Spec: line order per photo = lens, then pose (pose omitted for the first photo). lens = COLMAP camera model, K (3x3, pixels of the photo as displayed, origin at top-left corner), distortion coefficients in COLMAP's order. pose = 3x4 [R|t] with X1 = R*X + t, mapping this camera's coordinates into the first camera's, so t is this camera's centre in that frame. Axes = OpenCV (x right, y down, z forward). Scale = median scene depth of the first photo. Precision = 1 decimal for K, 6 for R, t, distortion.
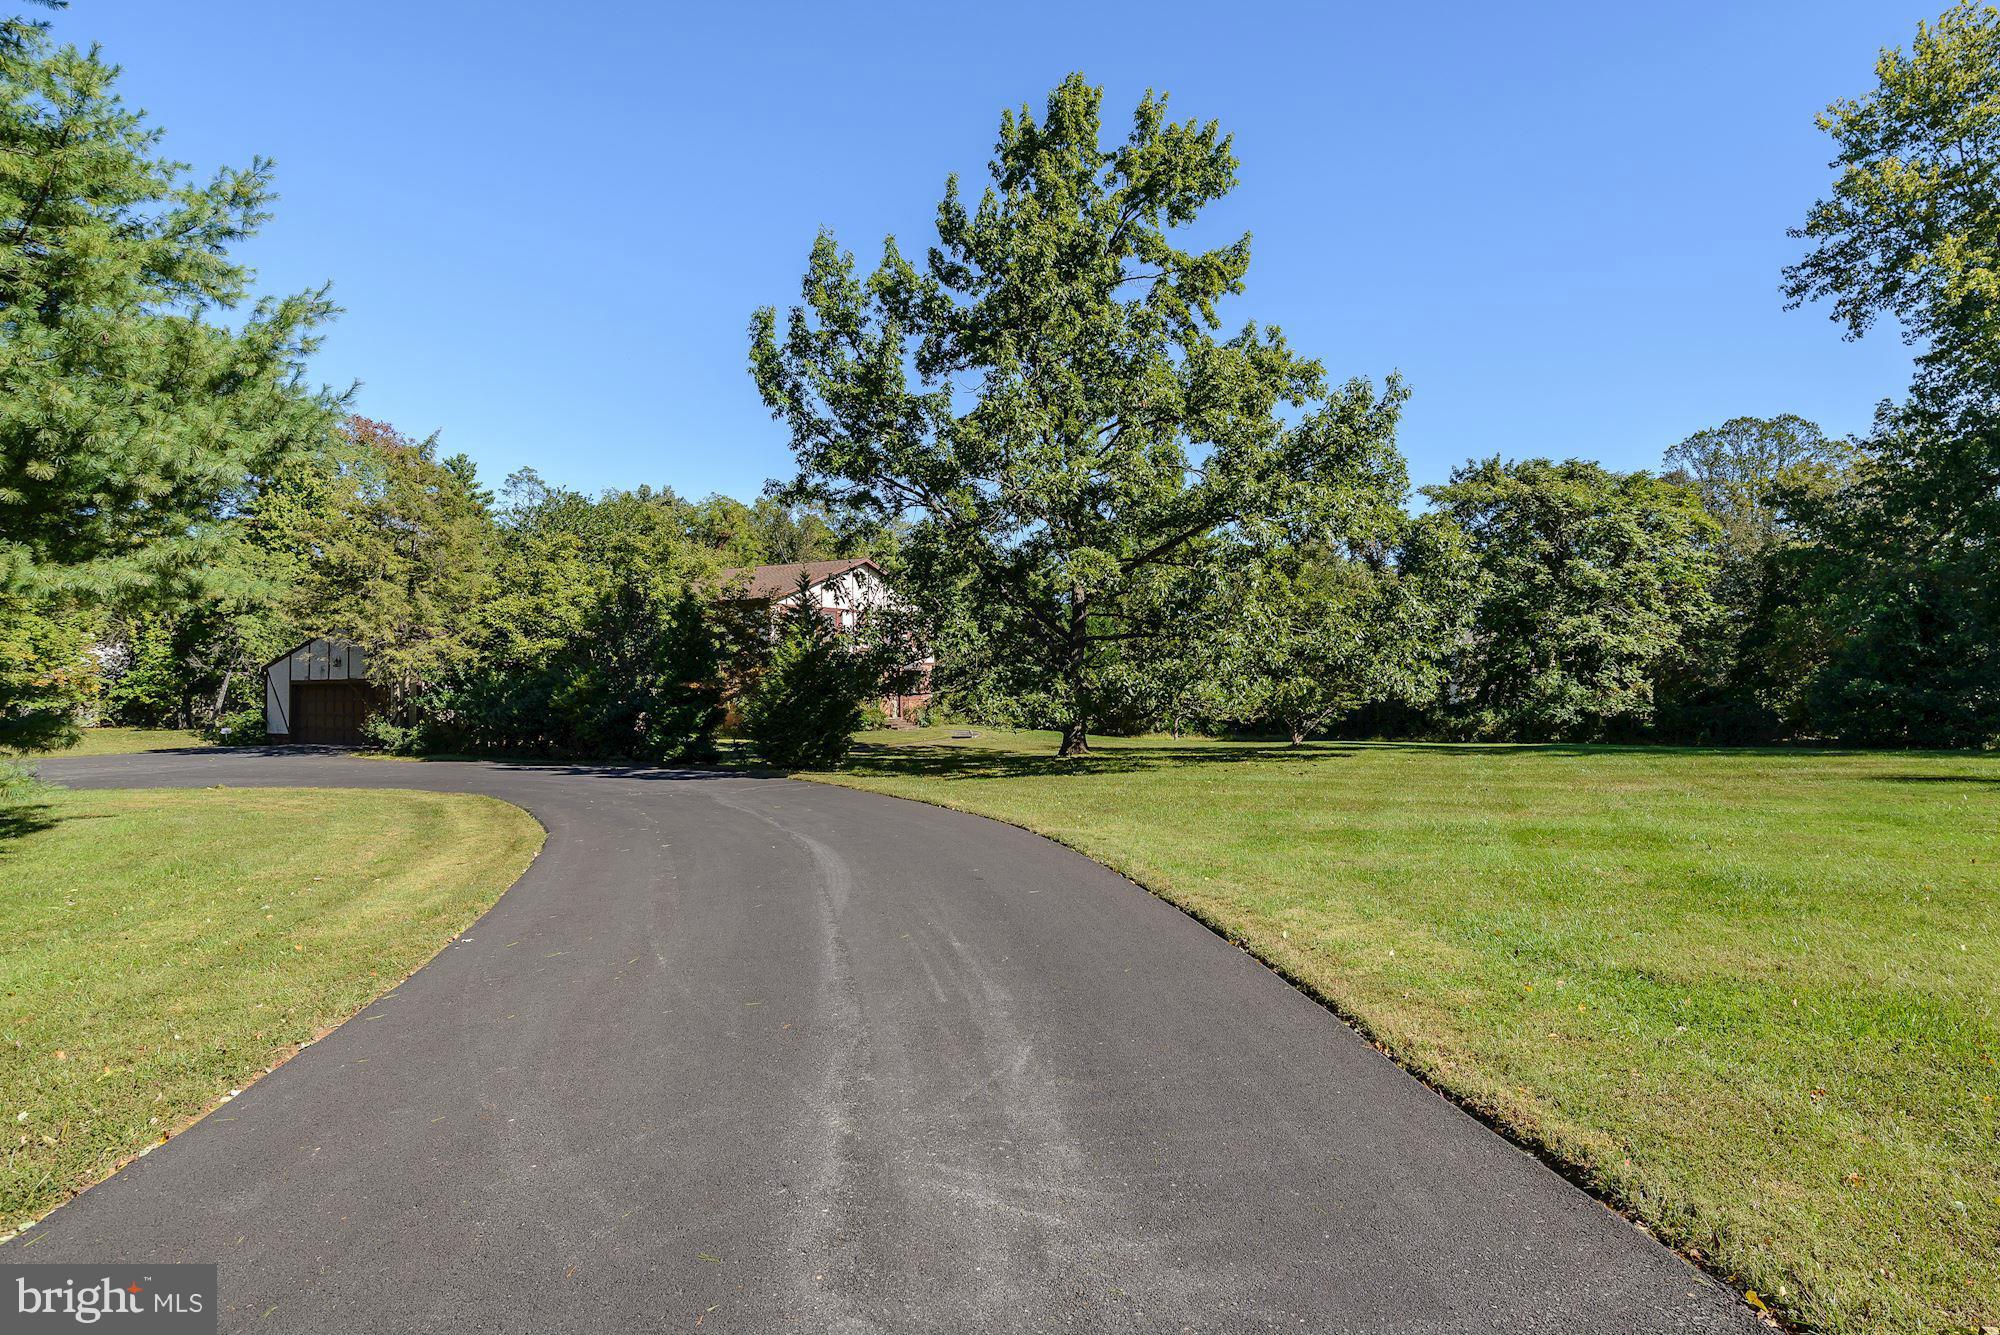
lens RADIAL K [[1018.5, 0, 1025.2], [0, 1018.5, 651.7], [0, 0, 1]] dist [-0.013398, 0.023744]
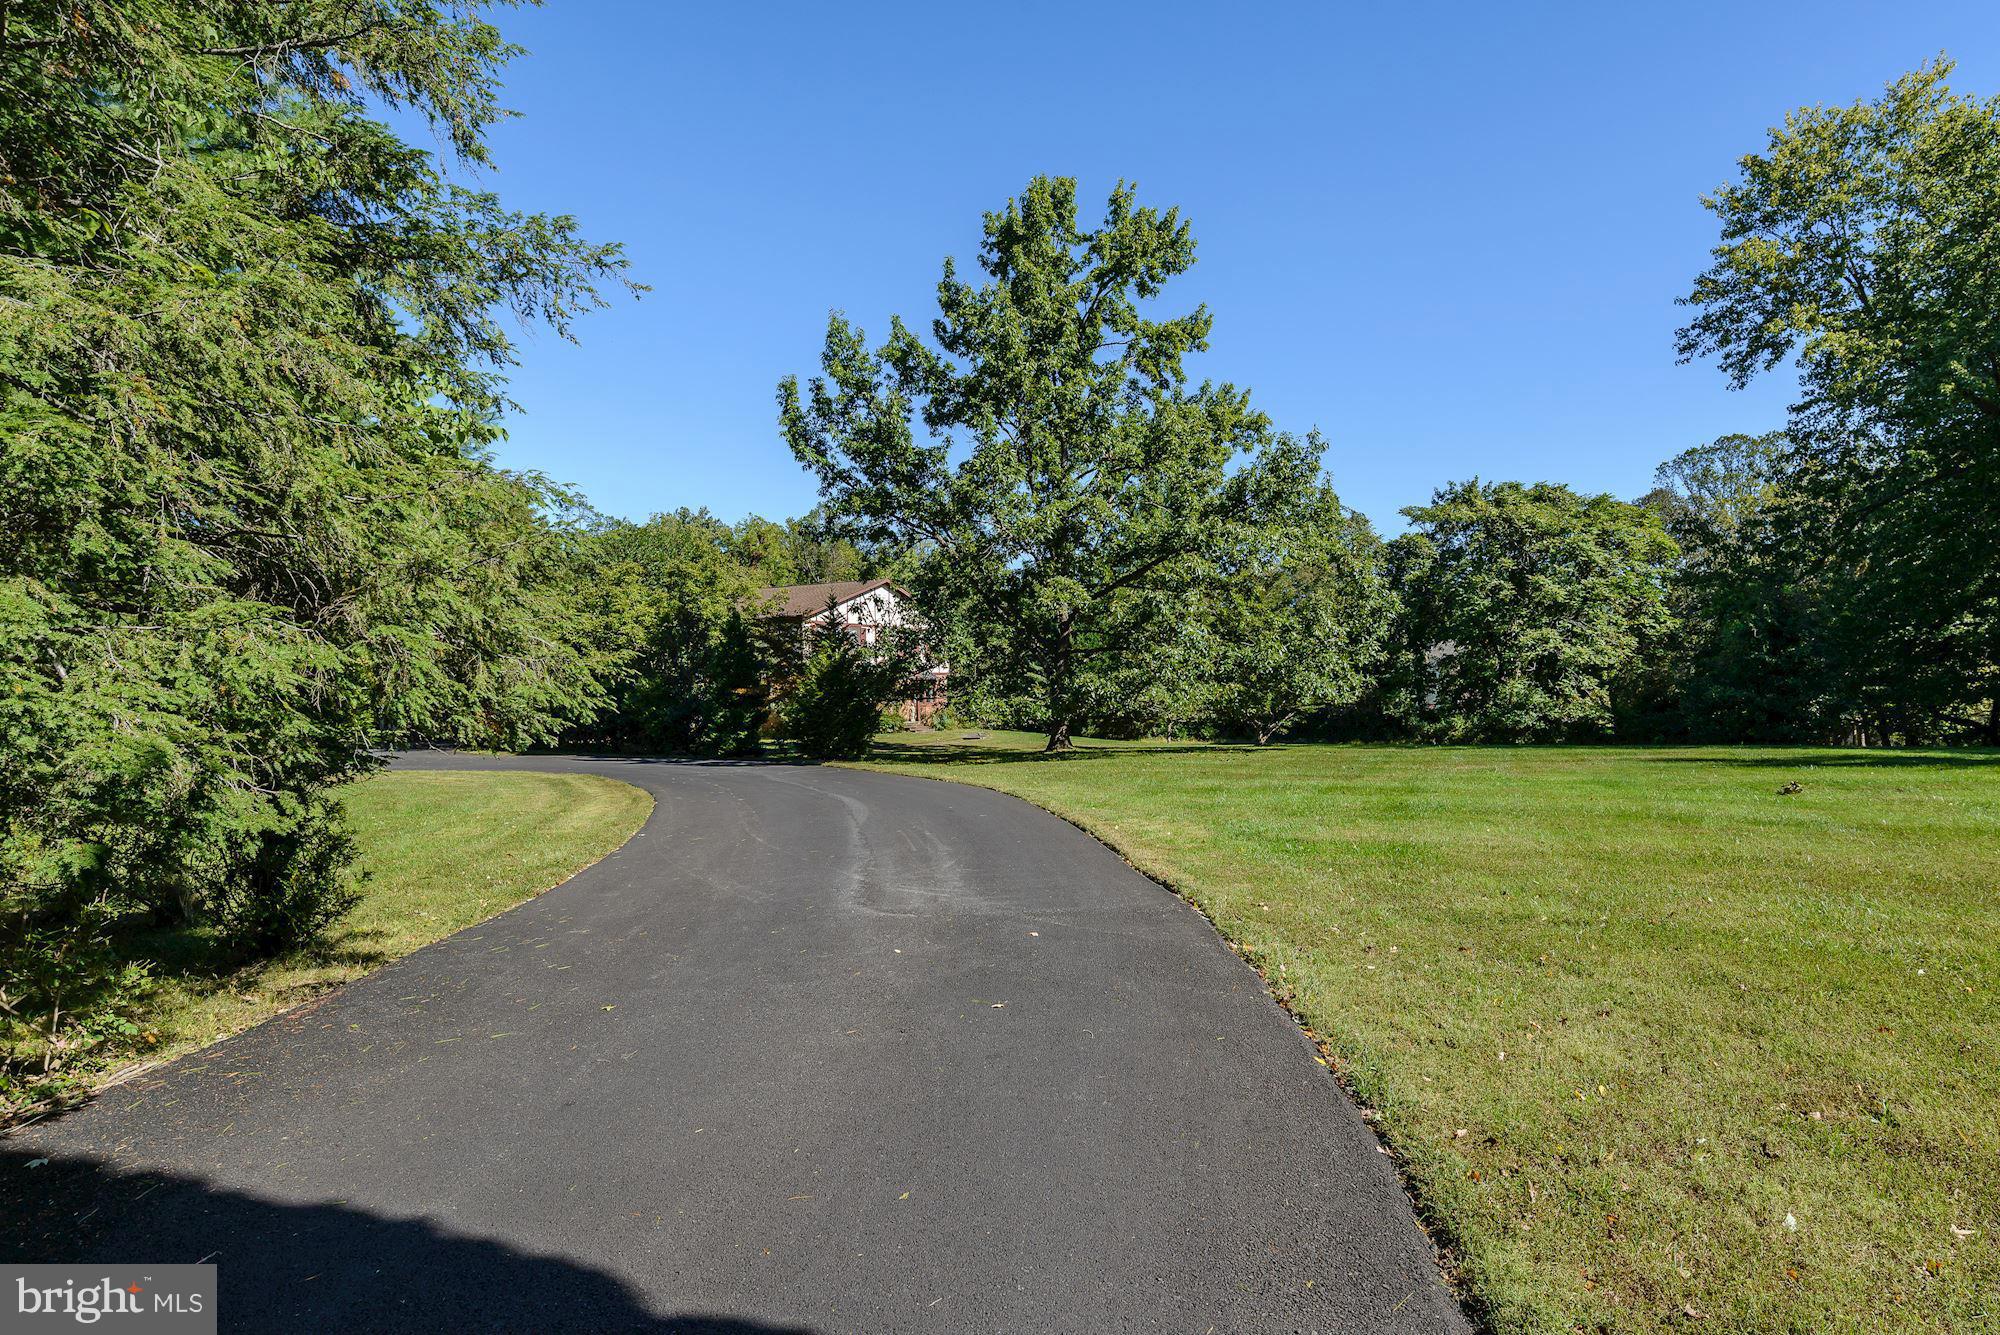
lens RADIAL K [[988.3, 0, 1007.8], [0, 988.3, 722.1], [0, 0, 1]] dist [-0.000514, -0.000260]
pose [[0.999162, 0.001517, -0.040909, 0.031040], [0.000951, 0.998183, 0.060248, -0.000410], [0.040926, -0.060237, 0.997345, -0.132783]]
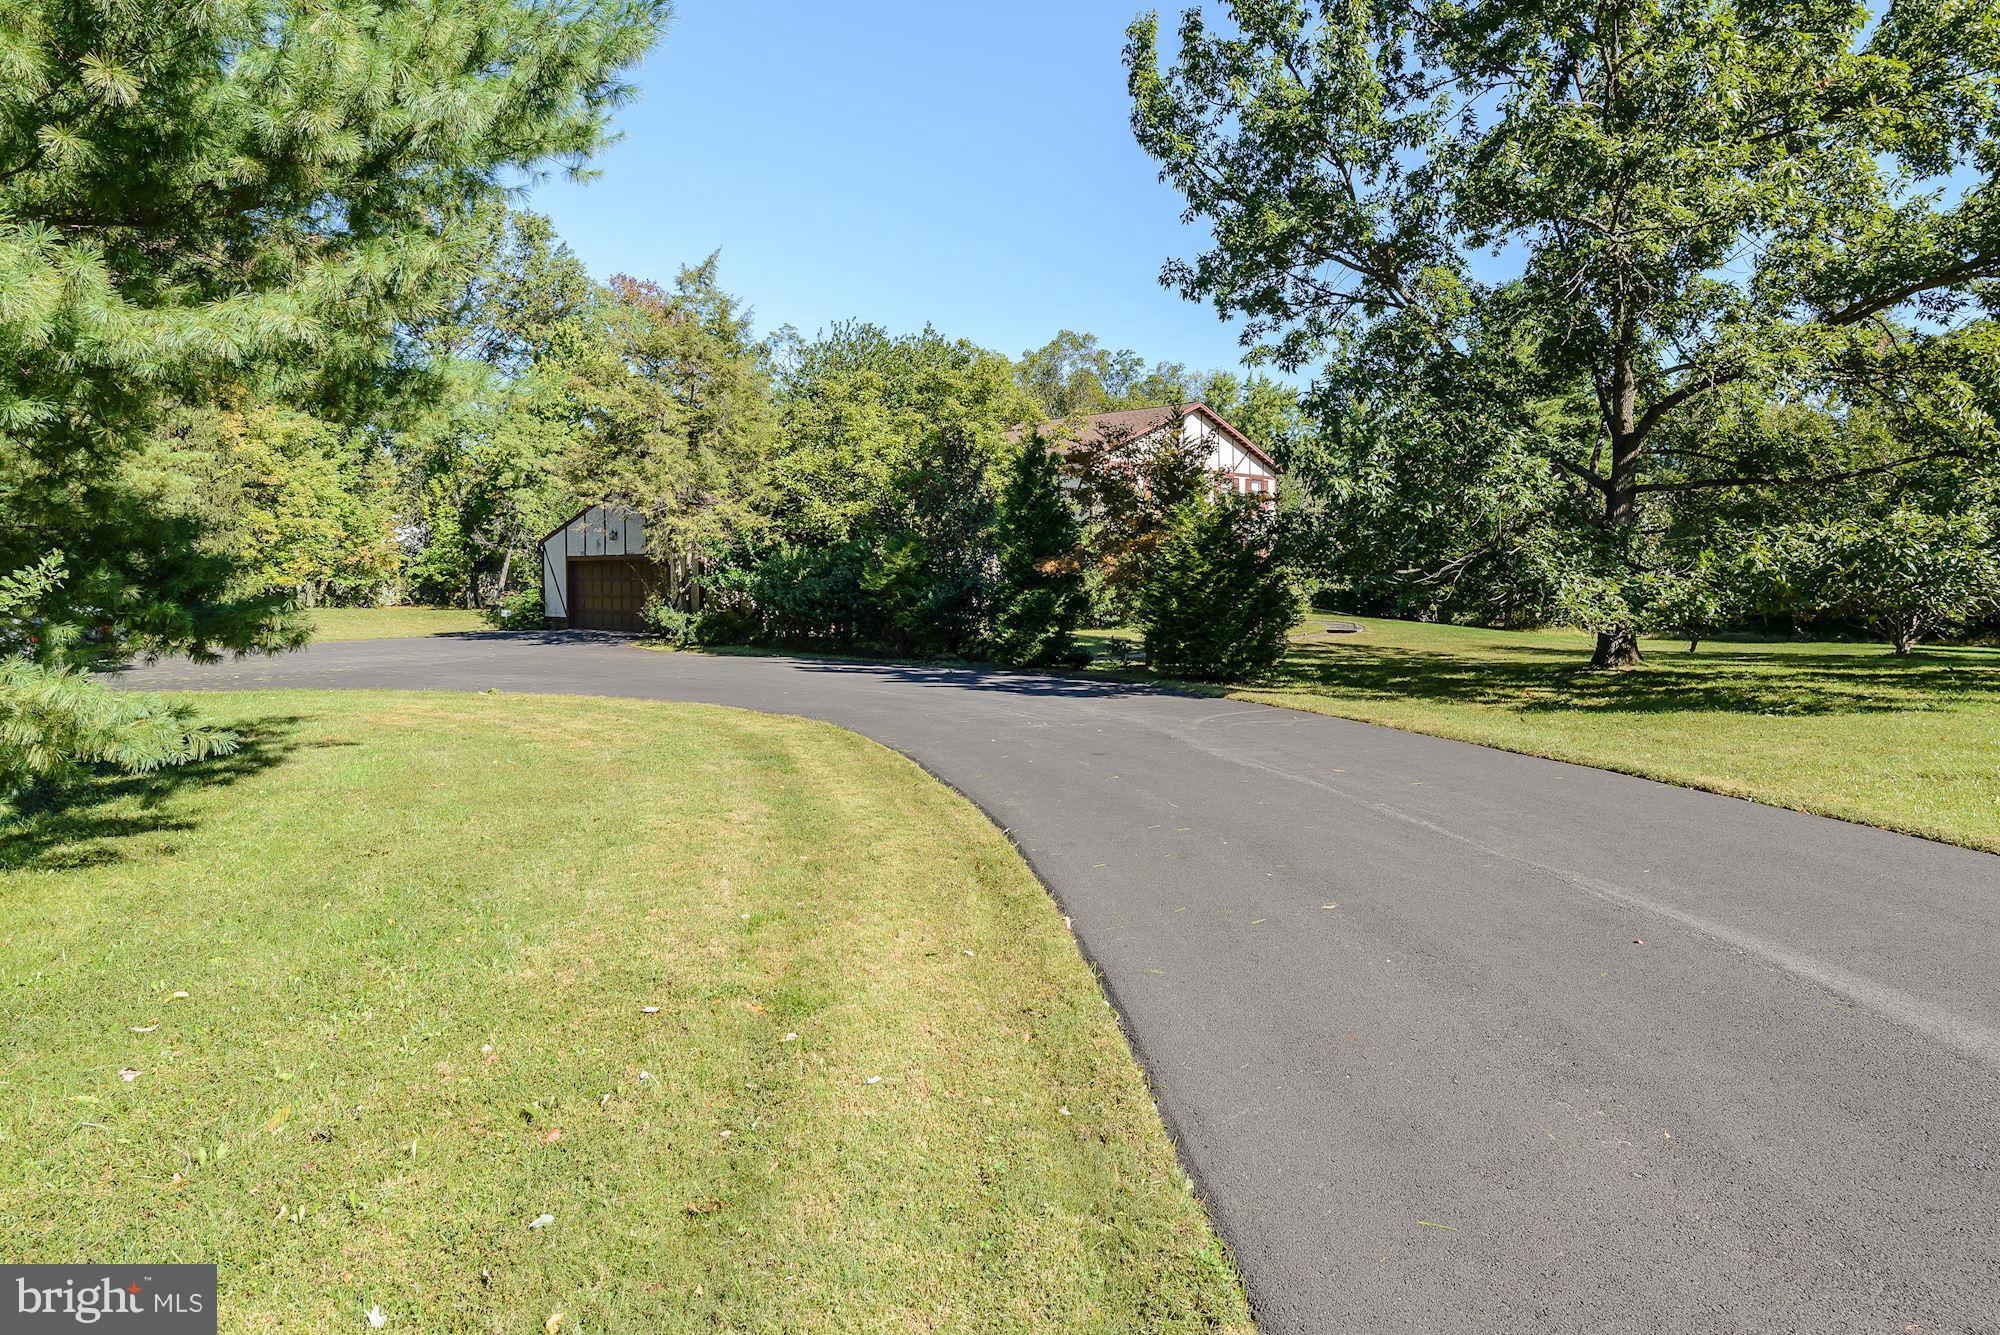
lens RADIAL K [[1155.2, 0, 997.3], [0, 1155.2, 573.9], [0, 0, 1]] dist [0.030114, -0.000250]
pose [[0.964255, 0.003469, -0.264952, -0.124216], [0.007042, 0.999226, 0.038710, 0.009013], [0.264881, -0.039192, 0.963484, 0.168542]]
